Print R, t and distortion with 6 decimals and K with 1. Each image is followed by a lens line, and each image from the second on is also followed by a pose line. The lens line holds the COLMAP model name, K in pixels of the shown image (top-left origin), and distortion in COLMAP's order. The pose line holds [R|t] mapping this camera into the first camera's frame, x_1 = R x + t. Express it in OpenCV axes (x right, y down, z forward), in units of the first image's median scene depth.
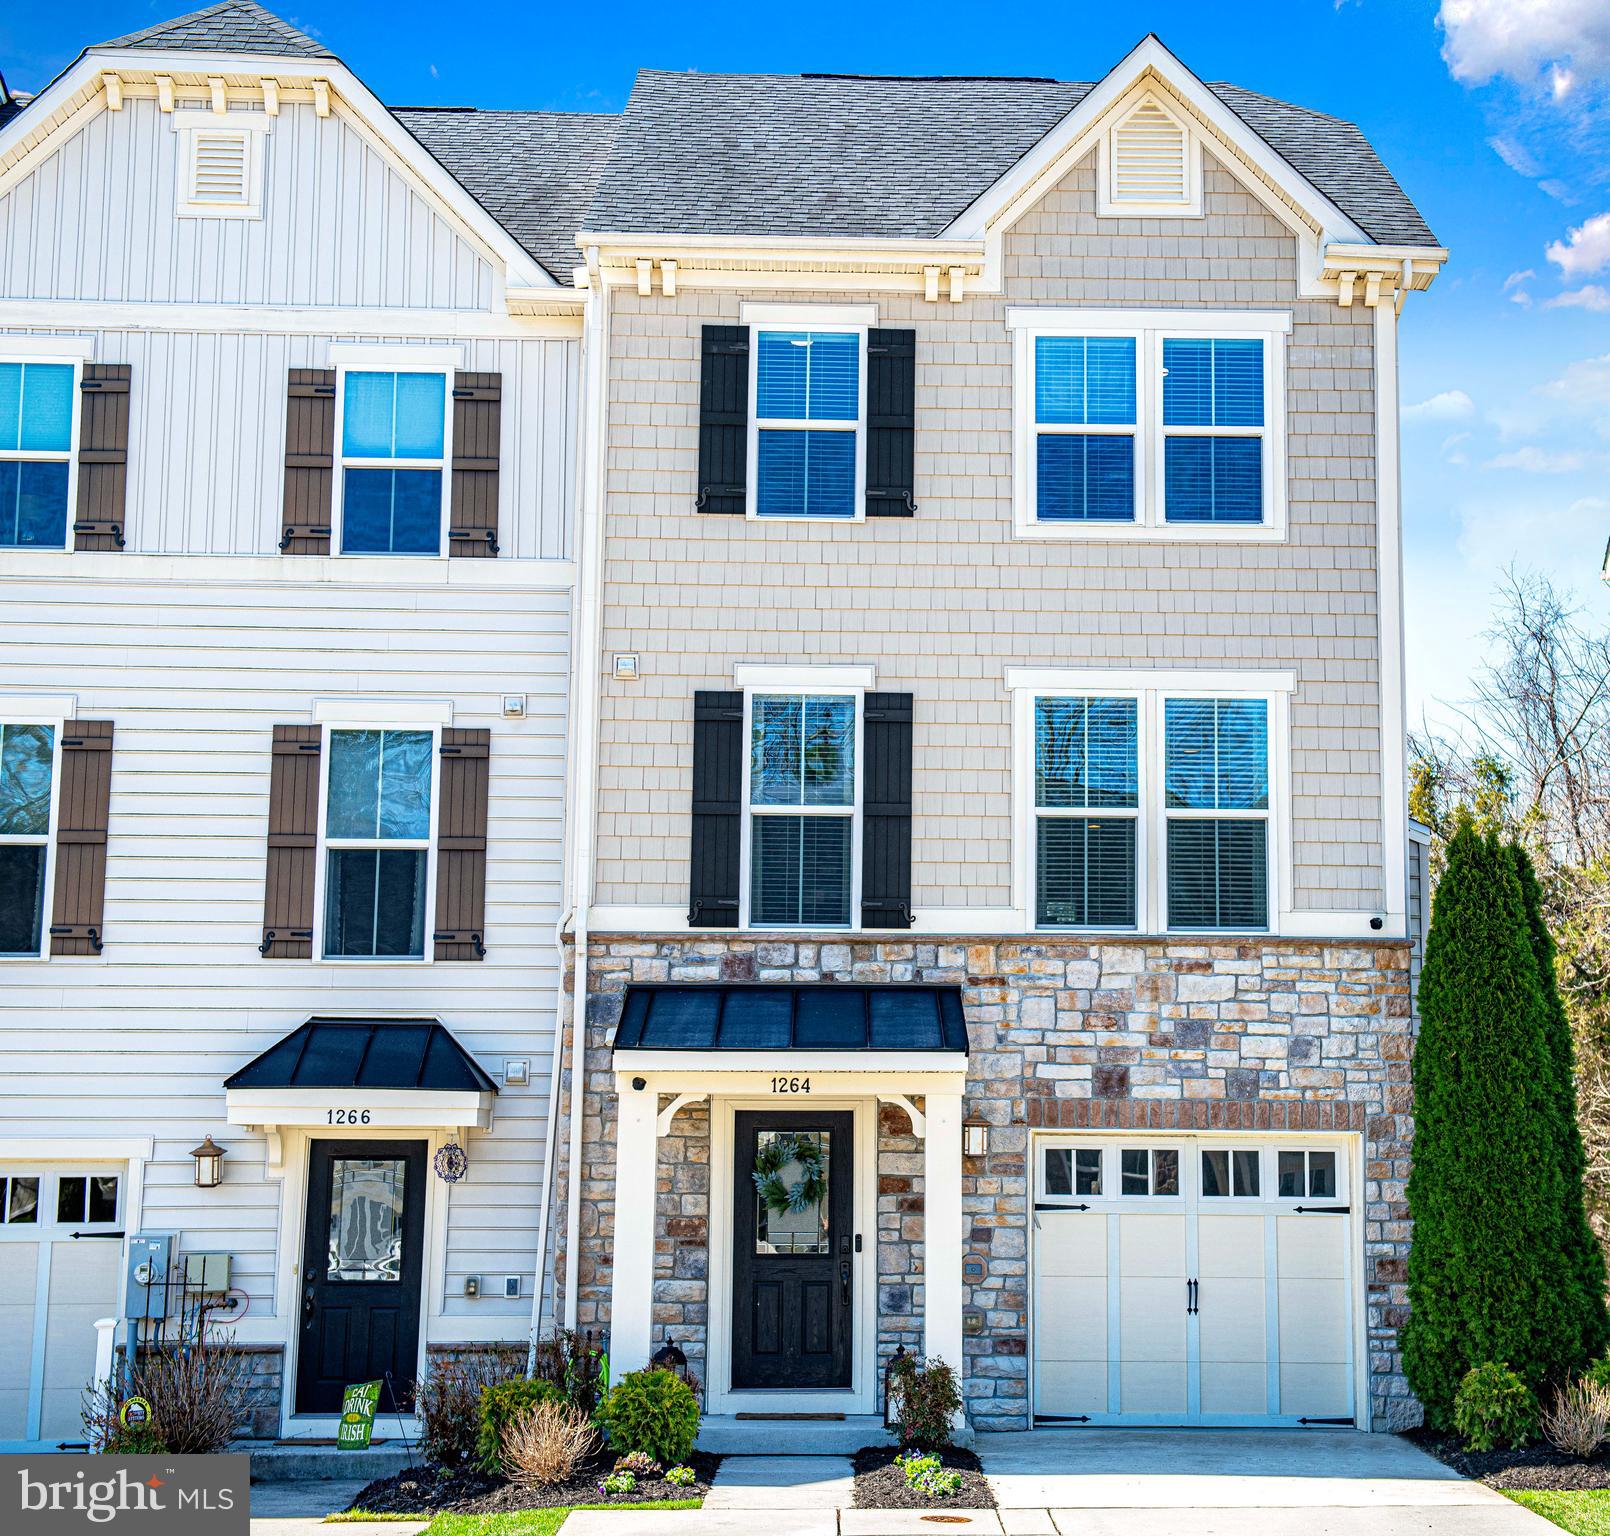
lens RADIAL K [[2758.5, 0, 933.4], [0, 2758.5, 789.1], [0, 0, 1]] dist [0.138702, 0.000000]
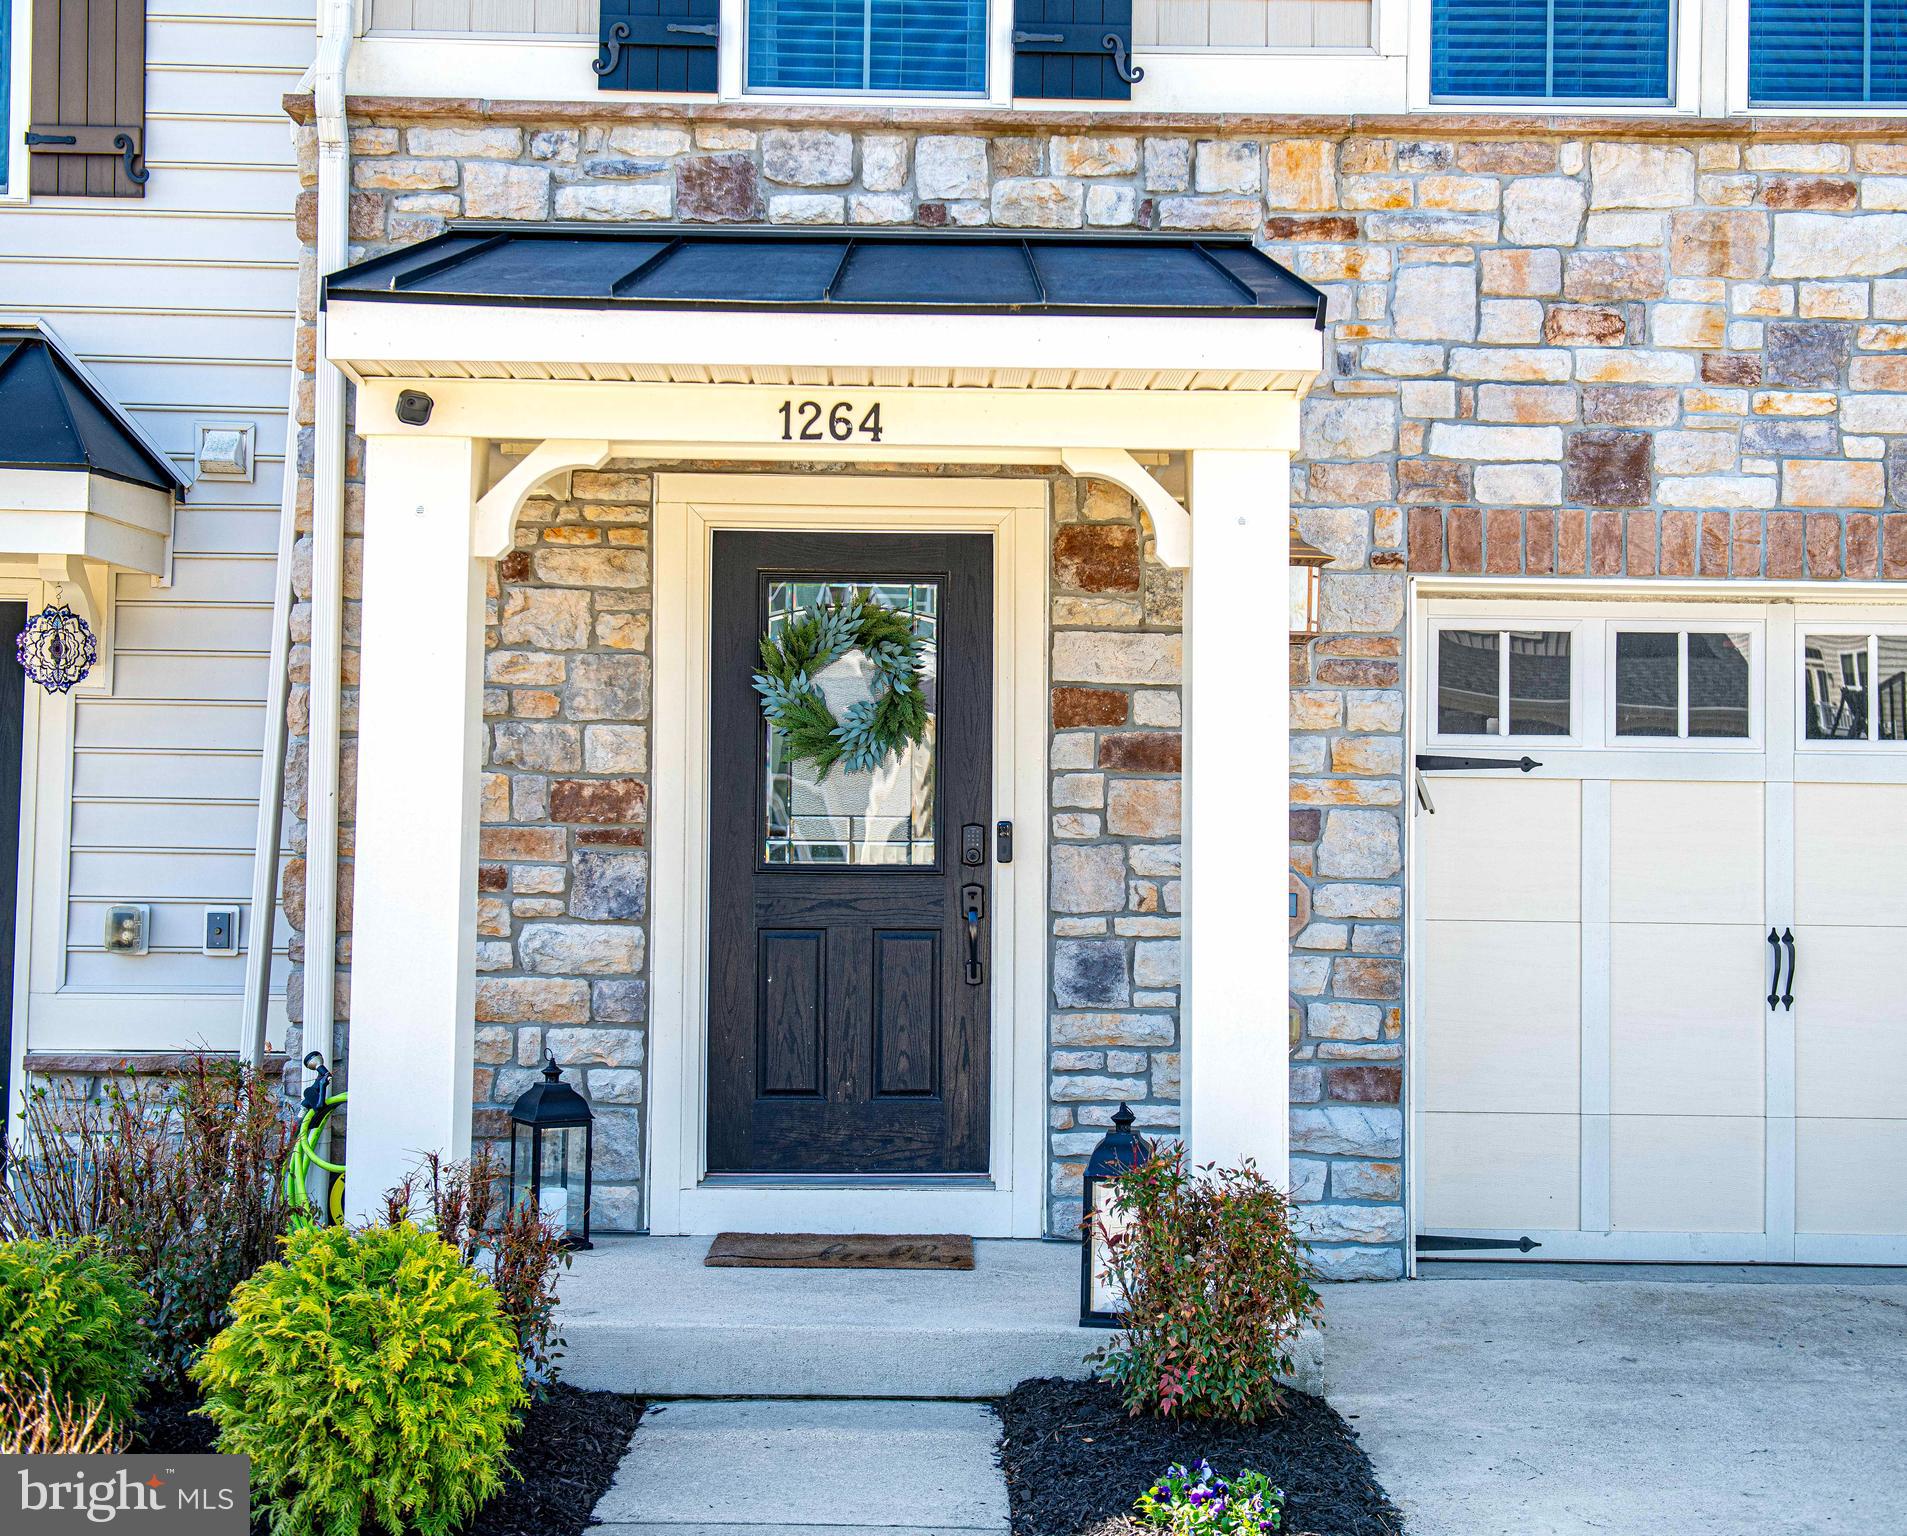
lens RADIAL K [[2395.0, 0, 957.8], [0, 2395.0, 748.0], [0, 0, 1]] dist [0.056096, 0.000000]
pose [[0.999543, 0.005657, -0.029710, -0.023047], [-0.001978, 0.992478, 0.122407, 0.103402], [0.030179, -0.122292, 0.992035, 0.629000]]
